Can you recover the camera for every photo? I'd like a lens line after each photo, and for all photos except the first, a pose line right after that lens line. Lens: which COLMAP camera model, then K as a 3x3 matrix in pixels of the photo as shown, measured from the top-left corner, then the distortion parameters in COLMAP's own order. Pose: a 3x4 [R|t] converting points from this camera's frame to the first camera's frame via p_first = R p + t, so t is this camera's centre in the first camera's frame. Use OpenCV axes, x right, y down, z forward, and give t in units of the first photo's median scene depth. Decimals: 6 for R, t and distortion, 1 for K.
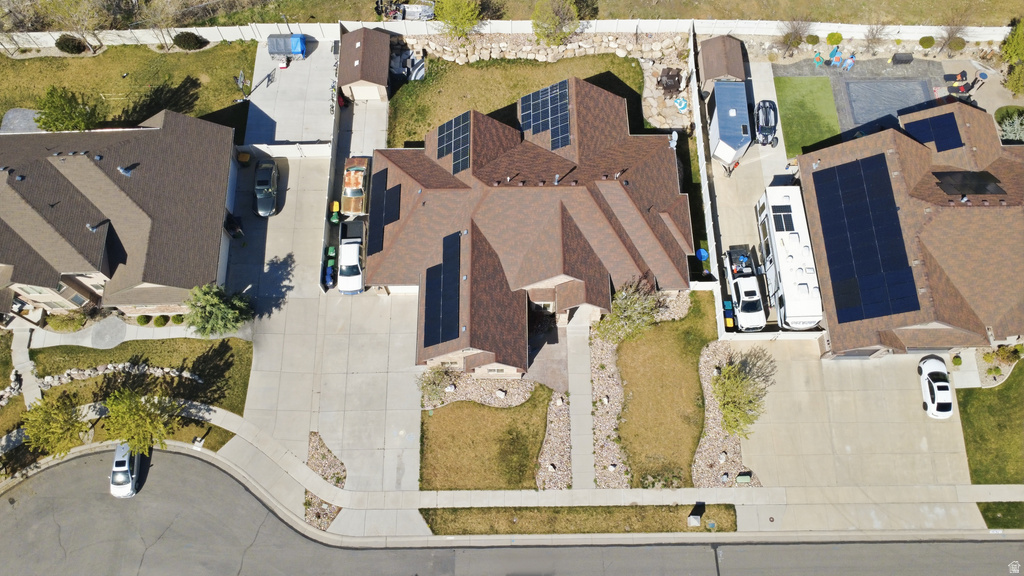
lens RADIAL K [[737.7, 0, 511.9], [0, 737.7, 290.3], [0, 0, 1]] dist [0.001381, 0.004438]
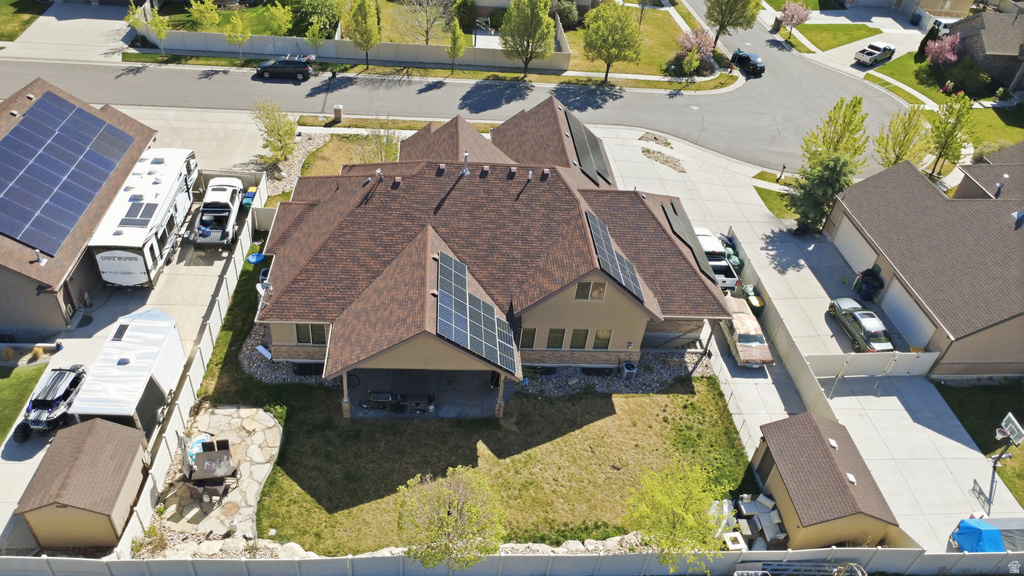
lens RADIAL K [[737.7, 0, 512.9], [0, 737.7, 291.1], [0, 0, 1]] dist [0.001381, 0.004438]
pose [[-0.993924, -0.030711, -0.105693, 0.082384], [-0.091273, -0.306675, 0.947428, -0.837678], [-0.061510, 0.951319, 0.302008, 0.840652]]
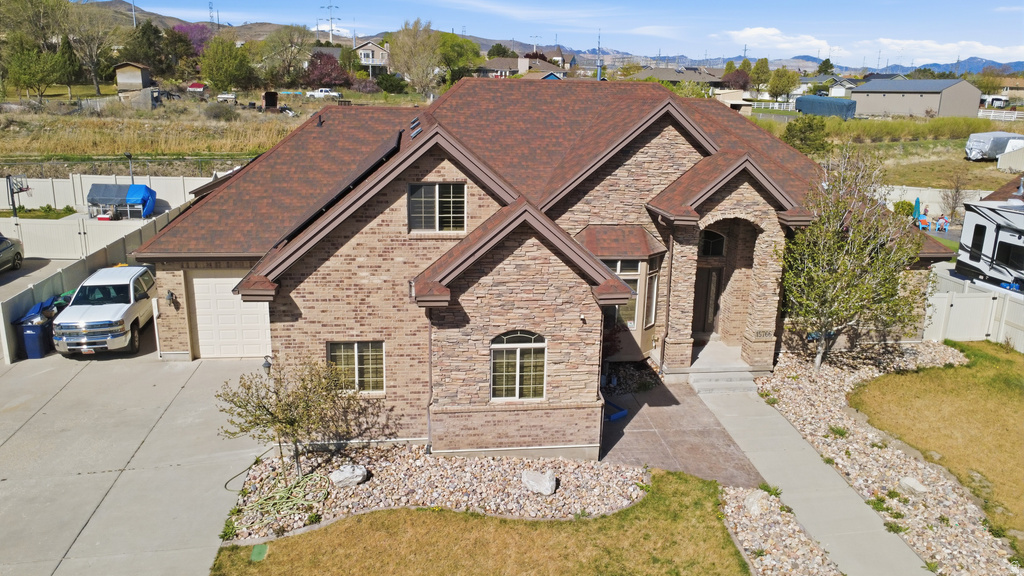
lens RADIAL K [[737.7, 0, 513.8], [0, 737.7, 285.9], [0, 0, 1]] dist [0.001381, 0.004438]
pose [[0.992198, -0.010354, 0.124238, -0.056254], [0.105864, 0.596287, -0.795761, 0.306804], [-0.065842, 0.802705, 0.592731, 0.770741]]
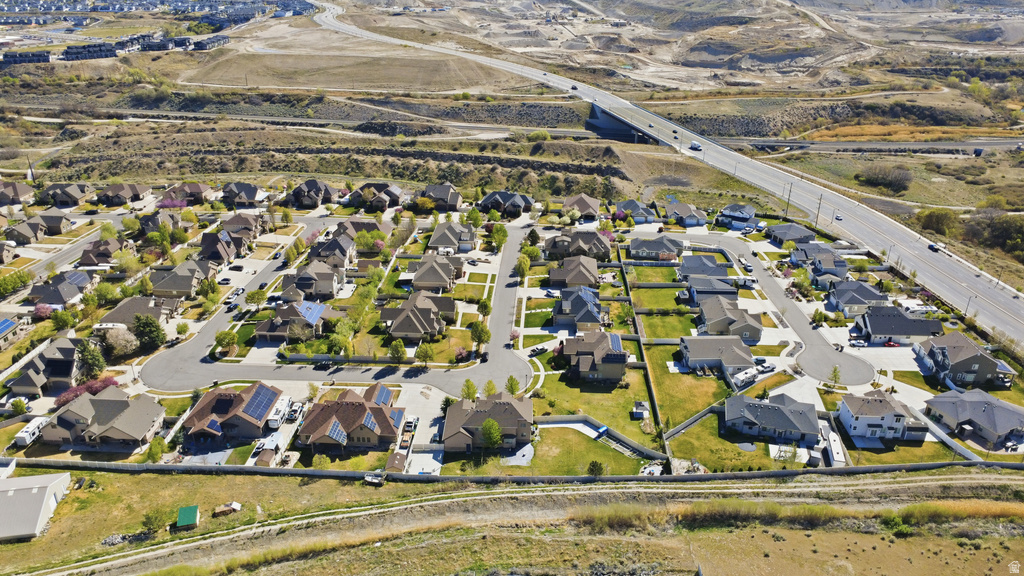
lens RADIAL K [[737.7, 0, 511.3], [0, 737.7, 289.7], [0, 0, 1]] dist [0.001381, 0.004438]
pose [[-0.997974, -0.034501, 0.053459, -0.844119], [0.055414, -0.058423, 0.996753, -3.337533], [-0.031266, 0.997696, 0.060217, 0.220619]]
